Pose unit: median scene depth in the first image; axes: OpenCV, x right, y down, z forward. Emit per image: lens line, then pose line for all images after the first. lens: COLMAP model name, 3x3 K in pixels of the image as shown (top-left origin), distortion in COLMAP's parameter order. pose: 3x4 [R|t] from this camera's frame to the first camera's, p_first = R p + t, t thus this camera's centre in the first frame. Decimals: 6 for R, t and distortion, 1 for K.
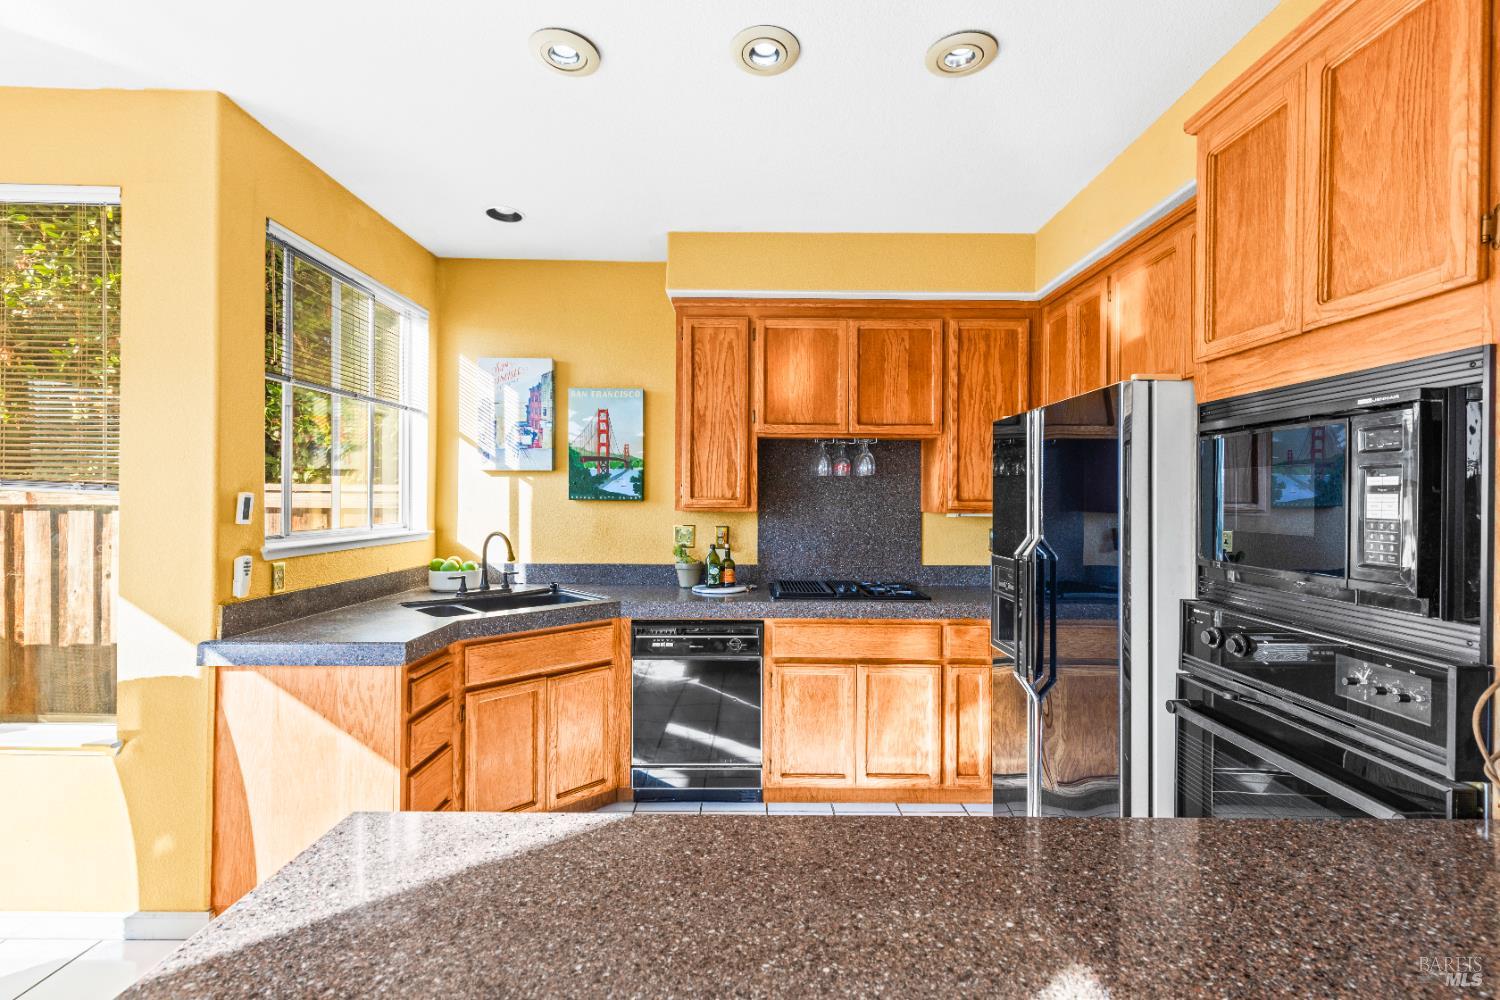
lens RADIAL K [[674.0, 0, 764.2], [0, 674.0, 493.4], [0, 0, 1]] dist [0.008270, -0.002618]
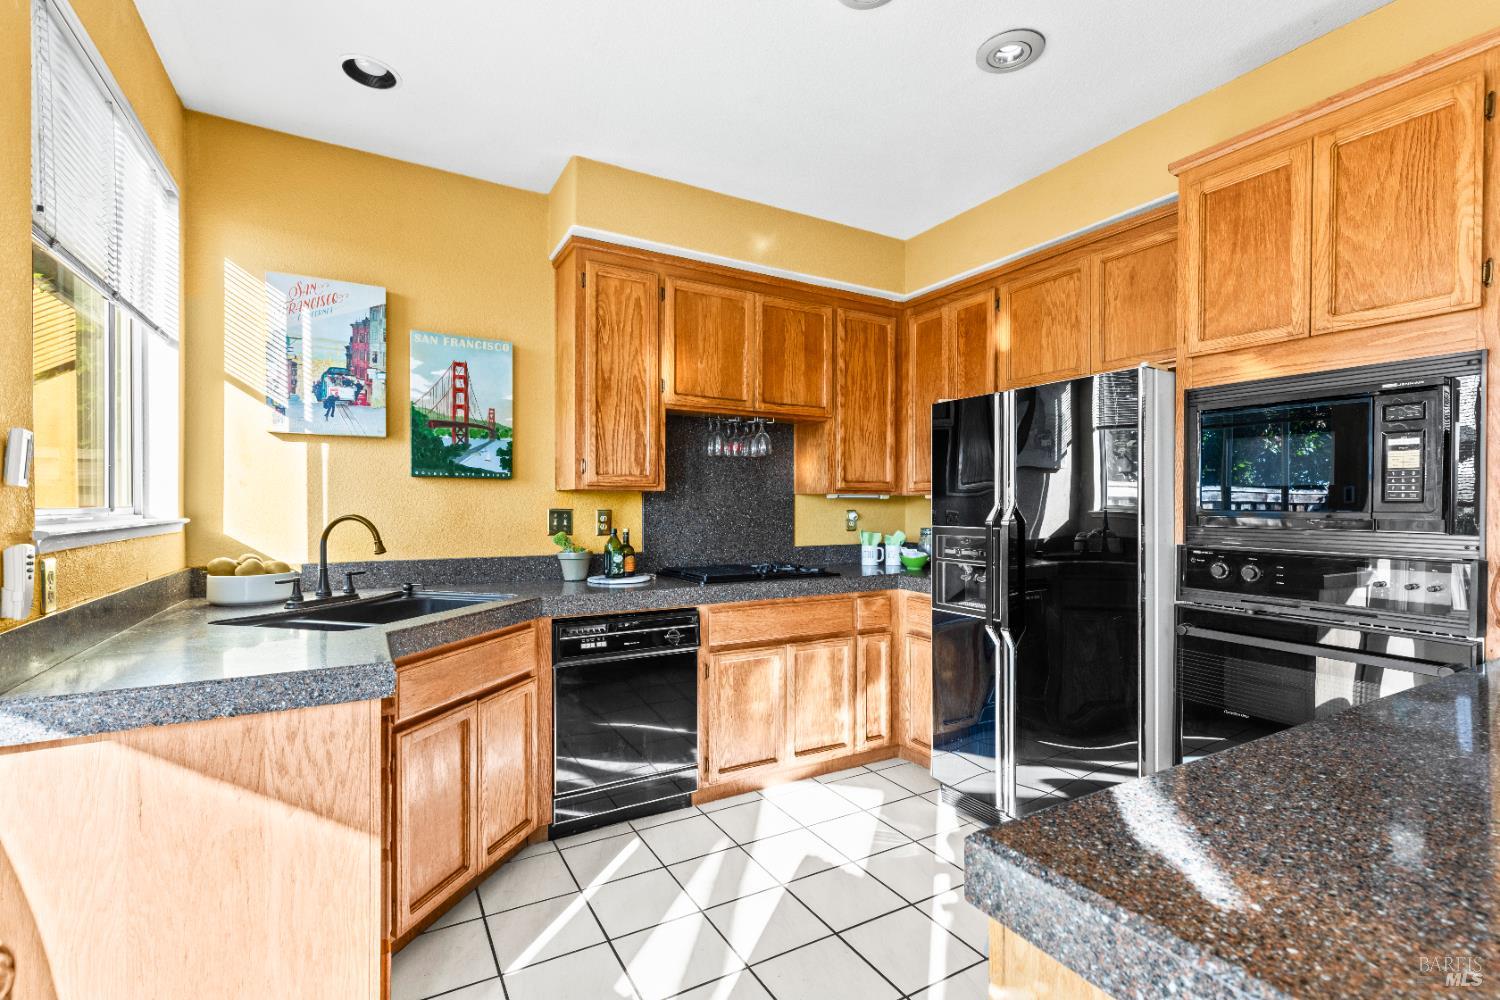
lens RADIAL K [[674.0, 0, 753.5], [0, 674.0, 505.2], [0, 0, 1]] dist [0.008270, -0.002618]
pose [[0.870862, -0.004039, 0.491511, -0.369765], [-0.000989, 0.999950, 0.009970, 0.038594], [-0.491527, -0.009168, 0.870814, 0.160026]]
